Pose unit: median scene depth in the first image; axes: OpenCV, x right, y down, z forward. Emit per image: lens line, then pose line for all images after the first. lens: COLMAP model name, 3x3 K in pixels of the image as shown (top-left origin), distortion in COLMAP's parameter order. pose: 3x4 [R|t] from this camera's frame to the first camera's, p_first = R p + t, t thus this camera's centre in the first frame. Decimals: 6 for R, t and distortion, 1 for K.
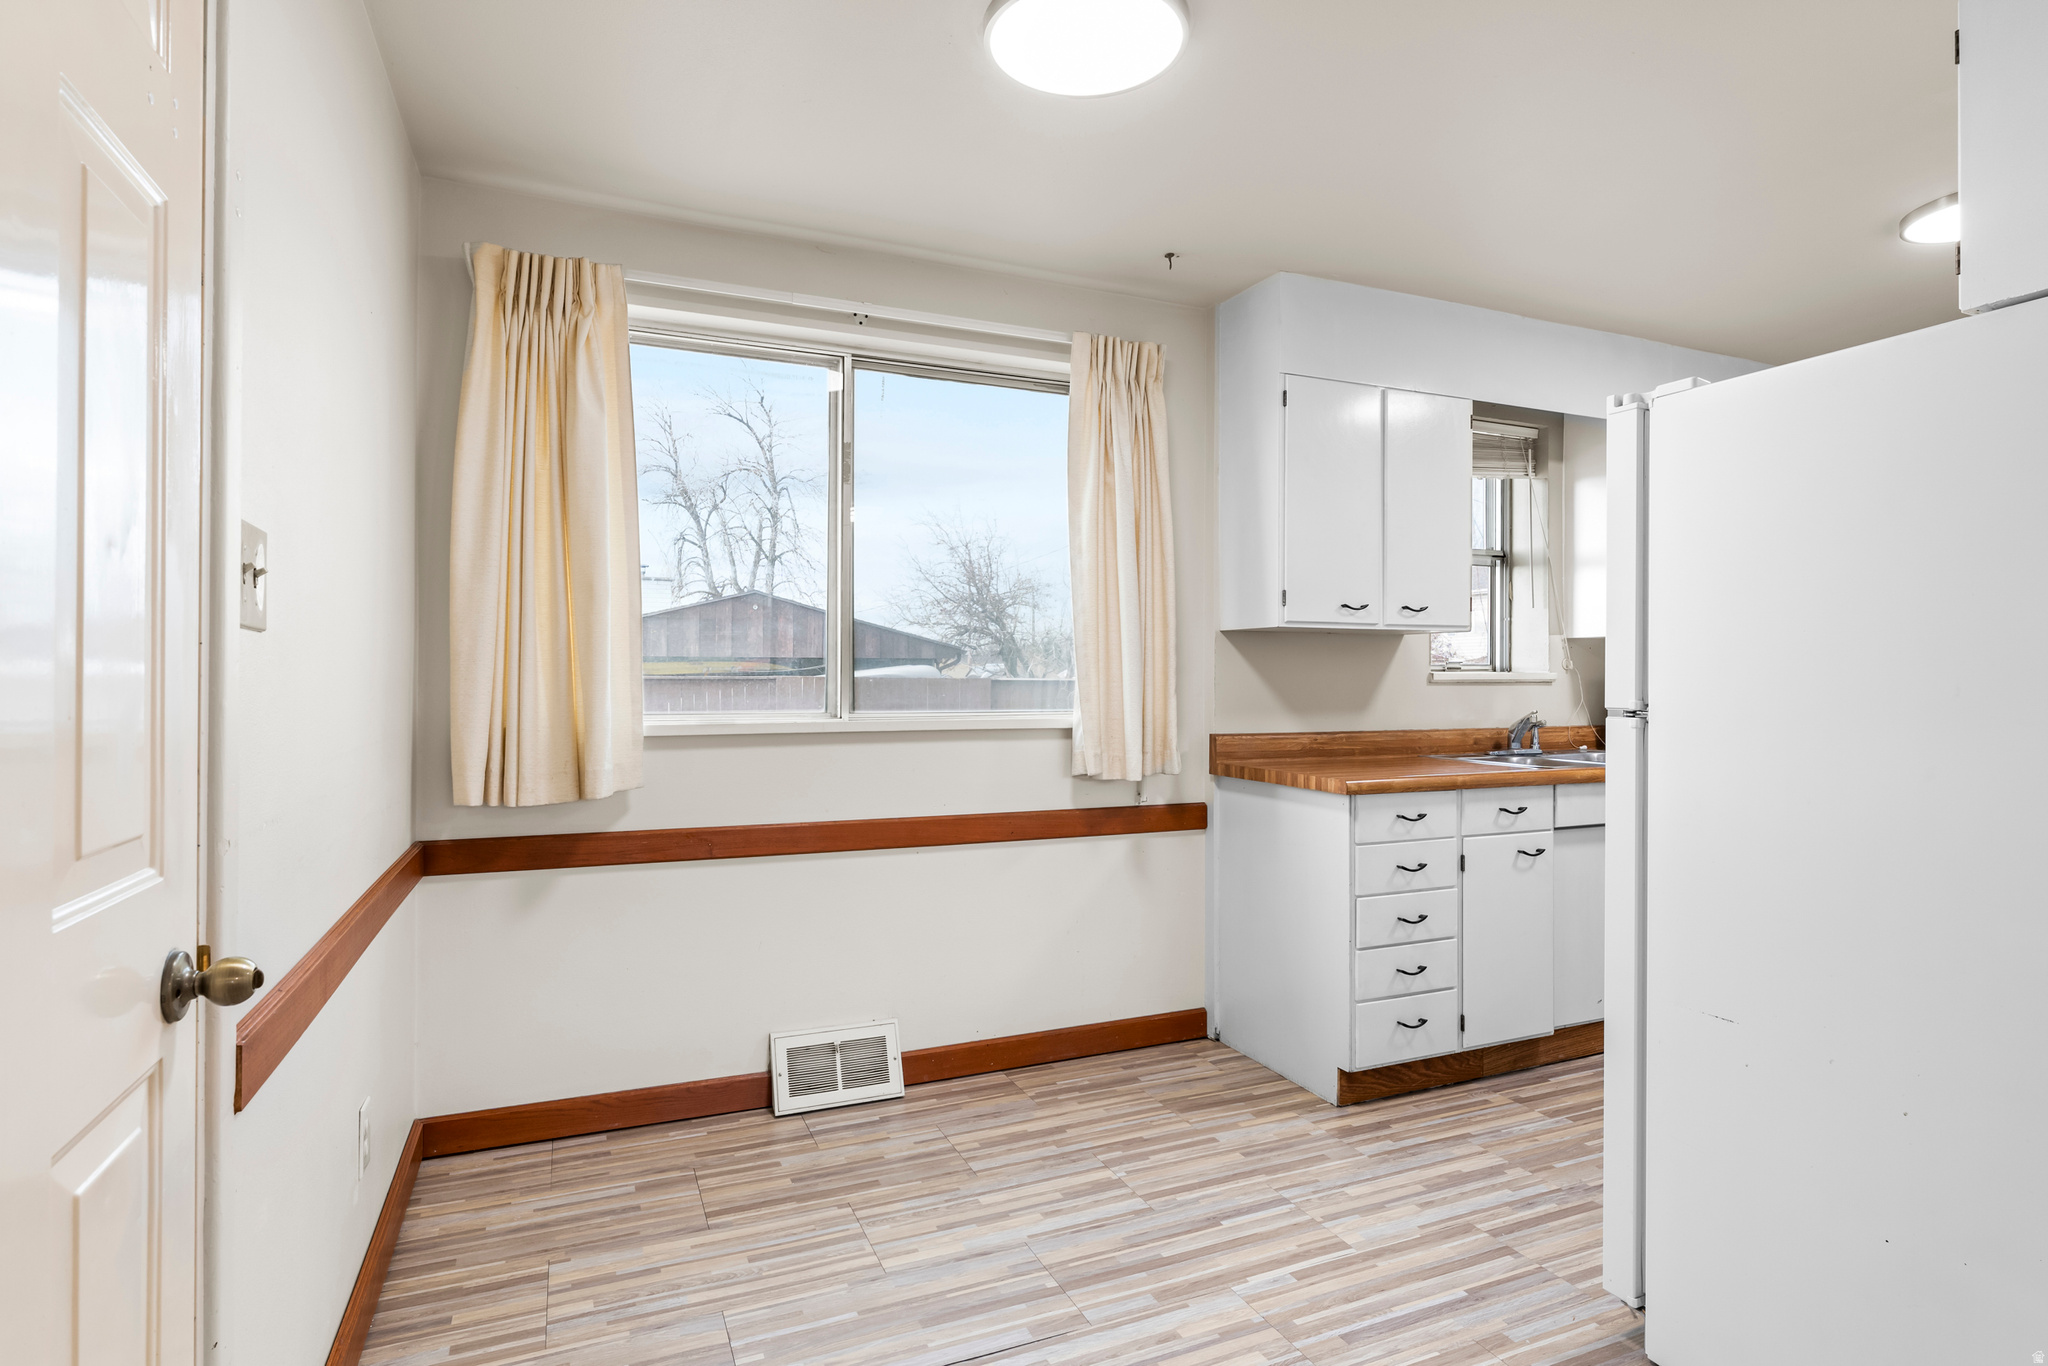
lens RADIAL K [[1066.6, 0, 1043.0], [0, 1066.6, 673.2], [0, 0, 1]] dist [-0.004699, 0.000681]
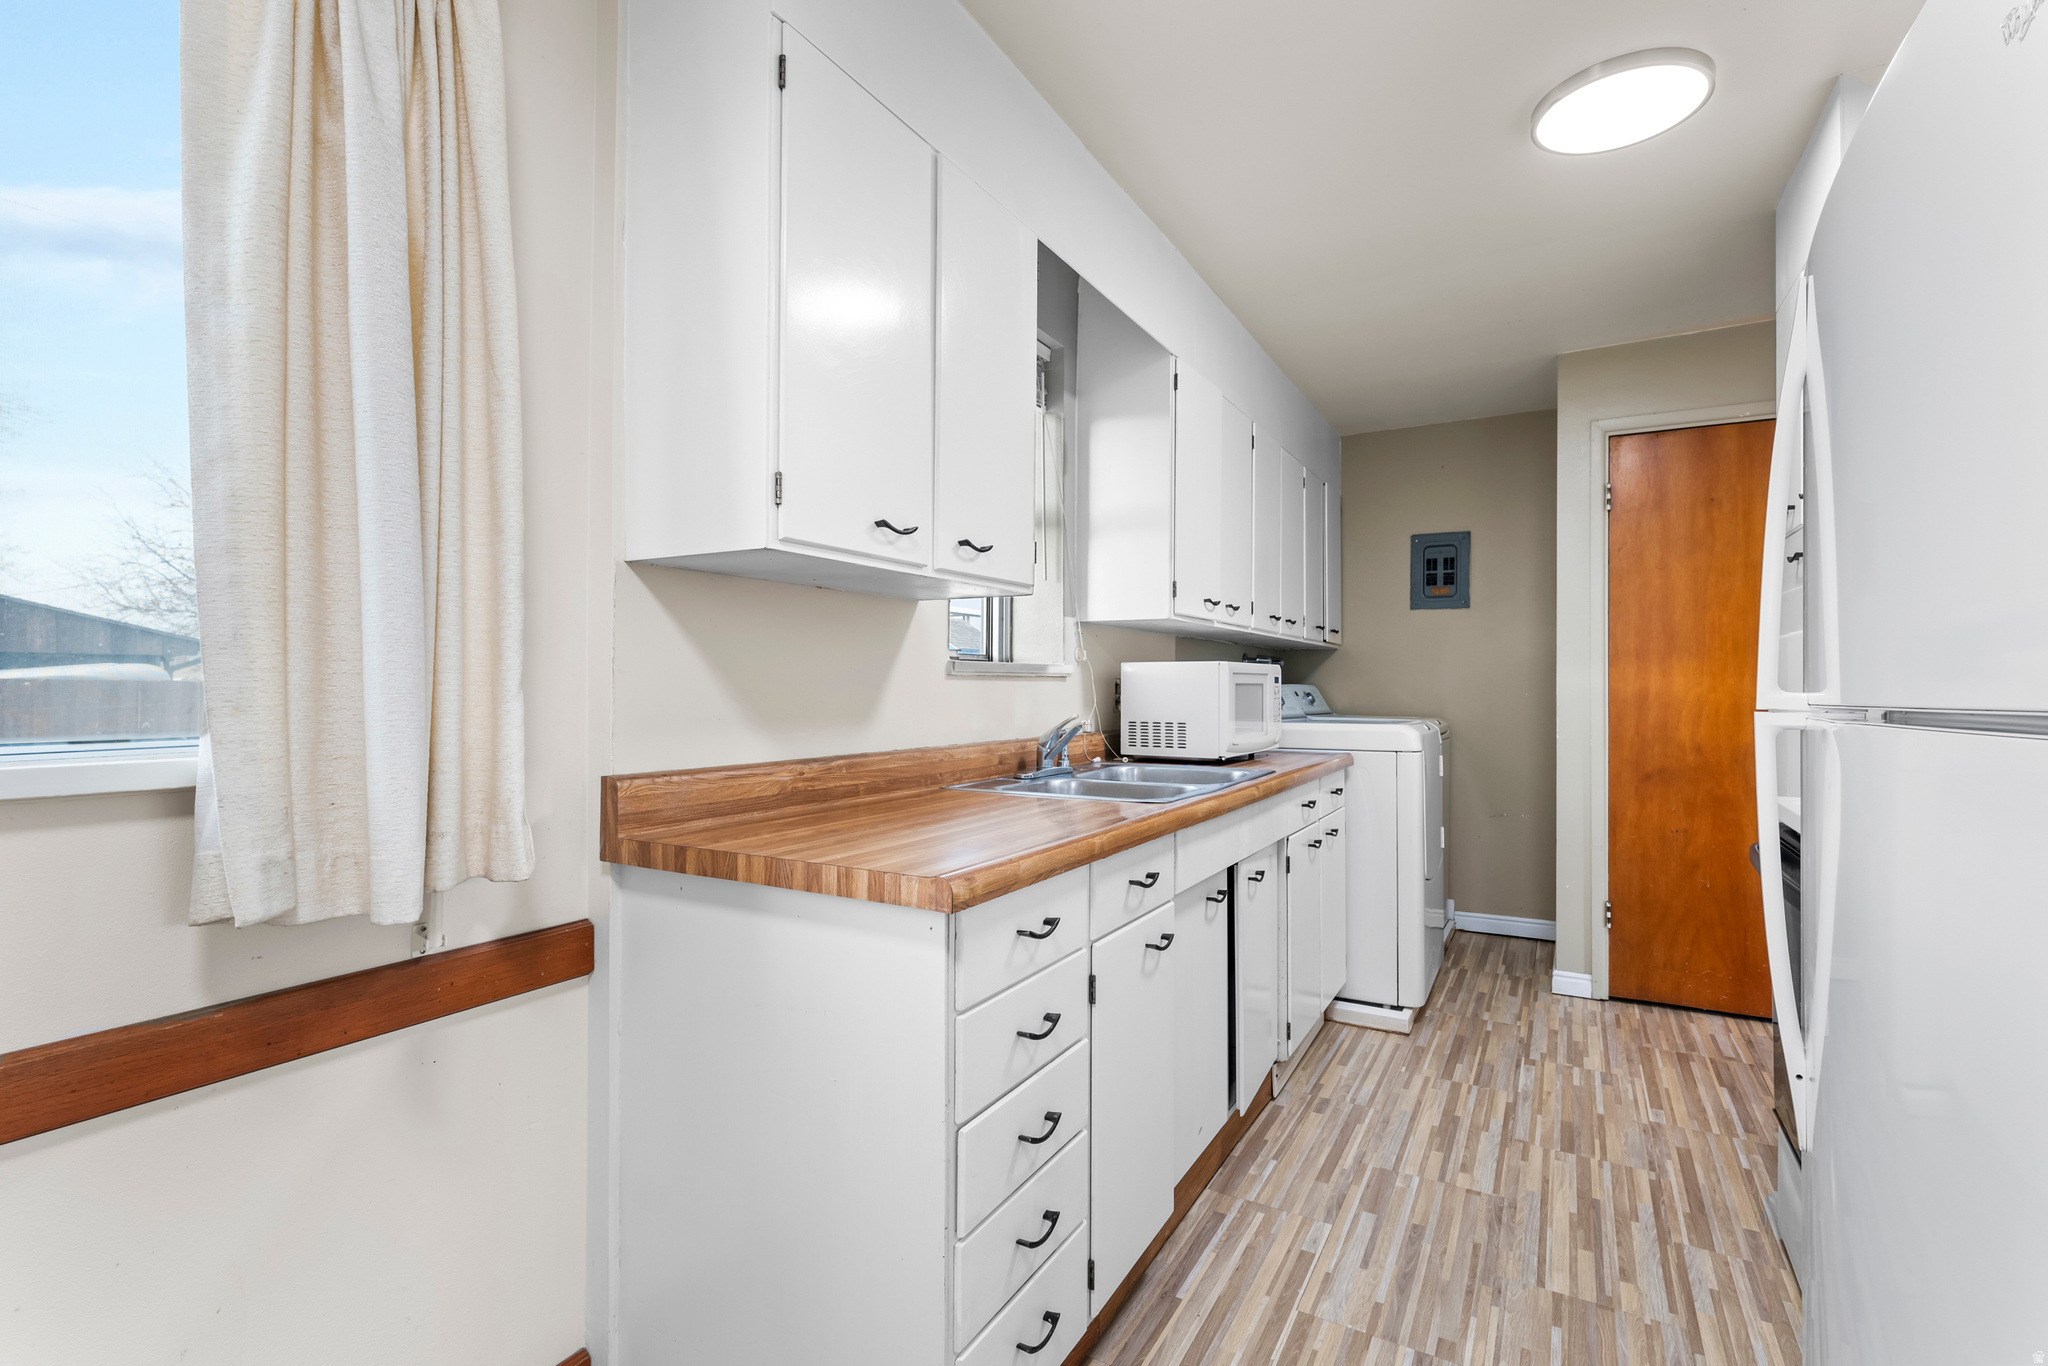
lens RADIAL K [[935.1, 0, 1013.5], [0, 935.1, 678.2], [0, 0, 1]] dist [0.000898, -0.000966]
pose [[0.820156, 0.004835, 0.572119, 0.072336], [-0.003150, 0.999987, -0.003934, 0.015362], [-0.572131, 0.001424, 0.820161, 0.585618]]
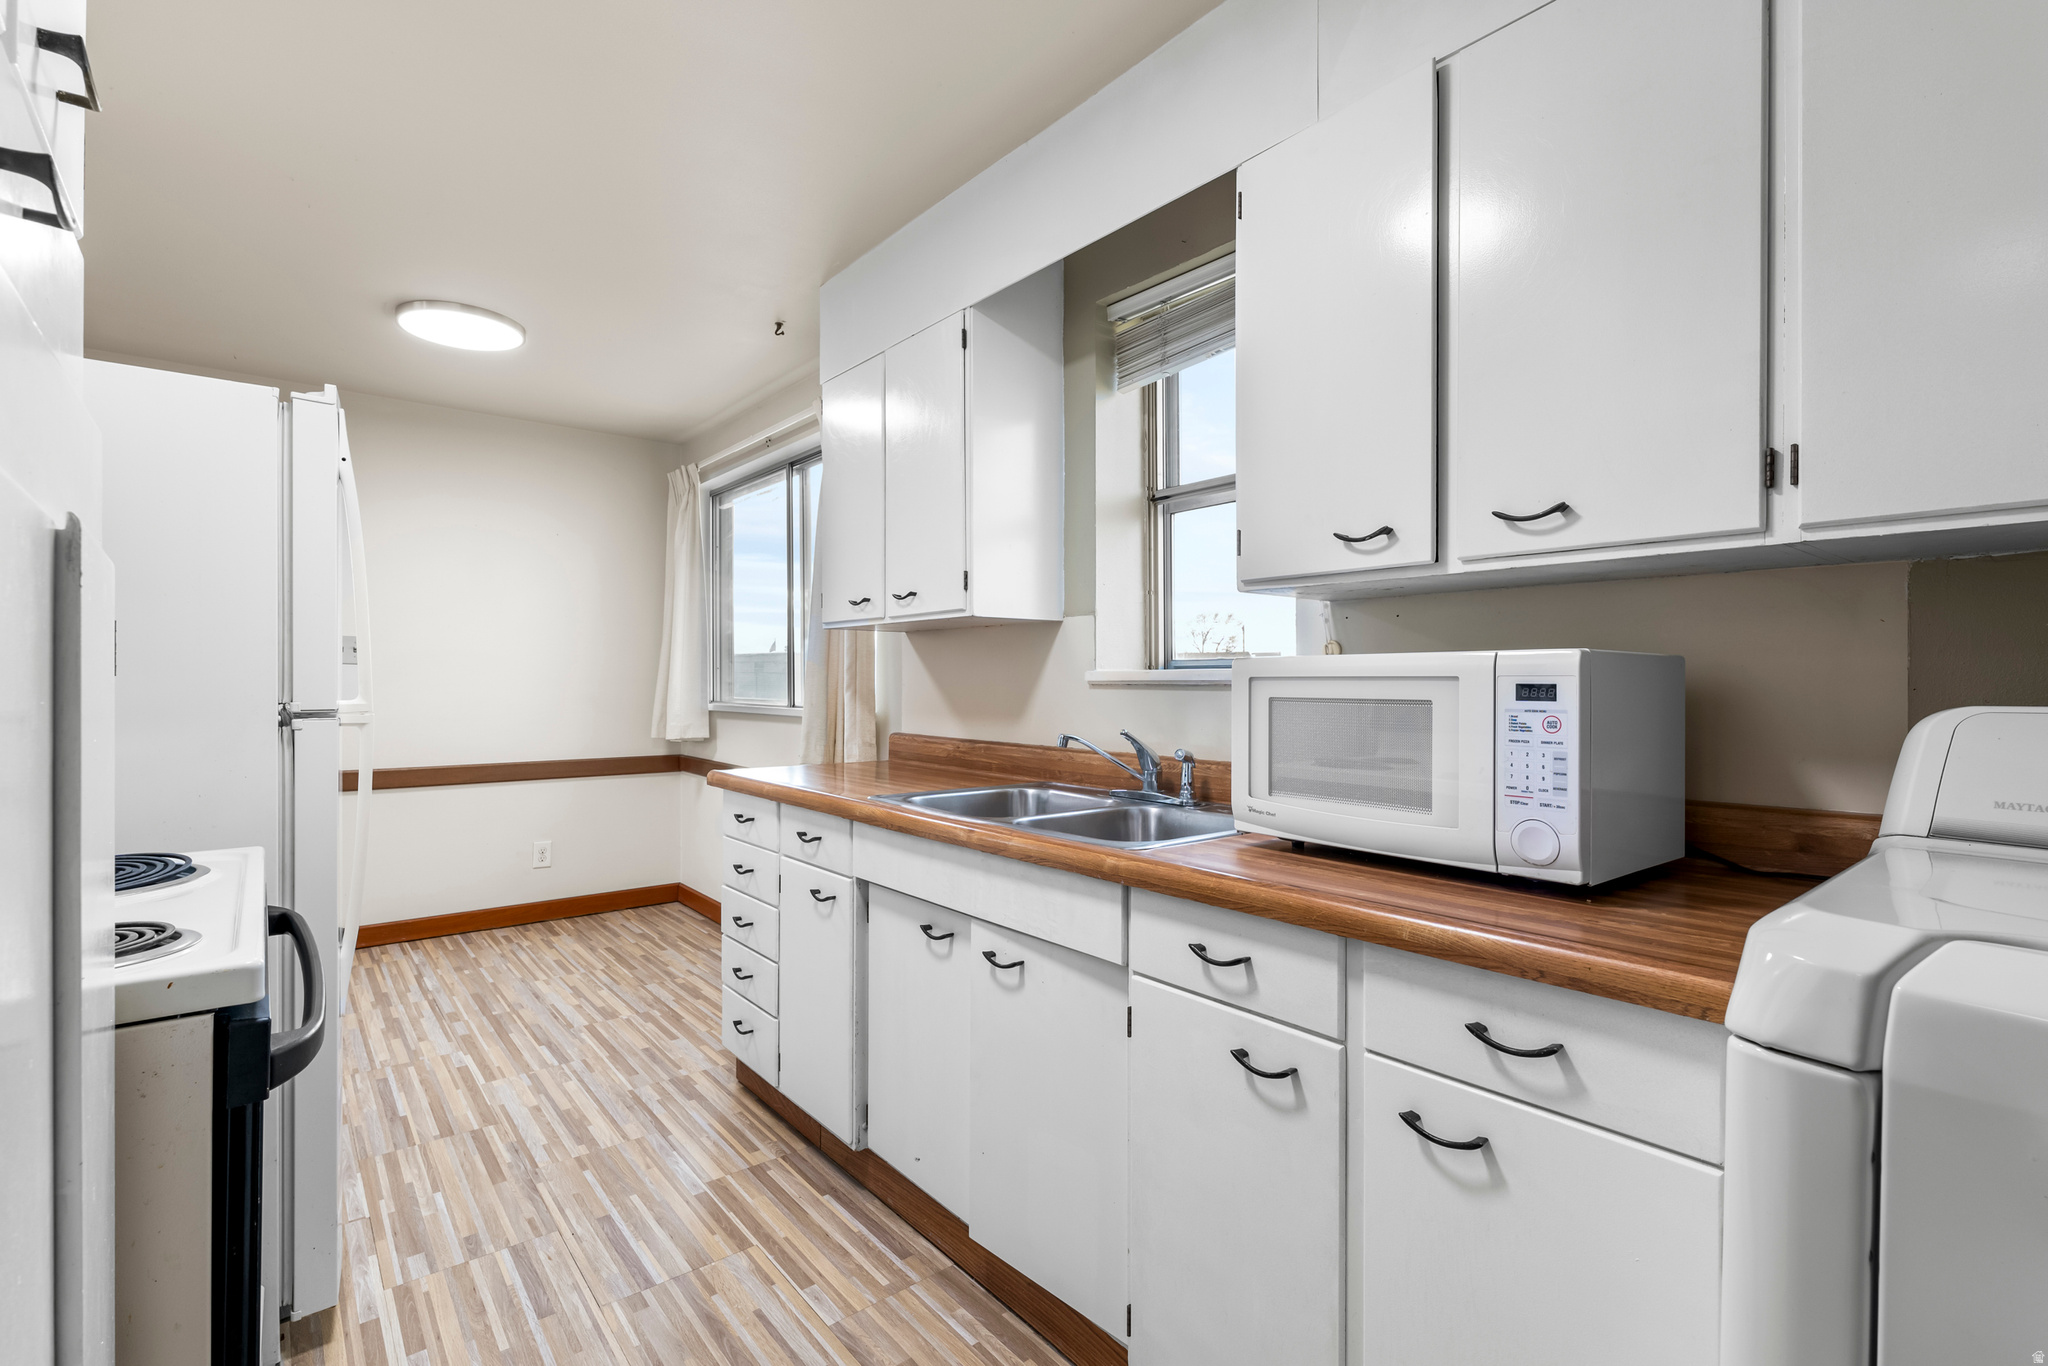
lens RADIAL K [[935.1, 0, 1003.3], [0, 935.1, 694.2], [0, 0, 1]] dist [0.000898, -0.000966]
pose [[0.248692, 0.011587, -0.968513, 1.090564], [-0.001136, 0.999931, 0.011671, 0.007948], [0.968582, -0.001802, 0.248688, 0.895800]]
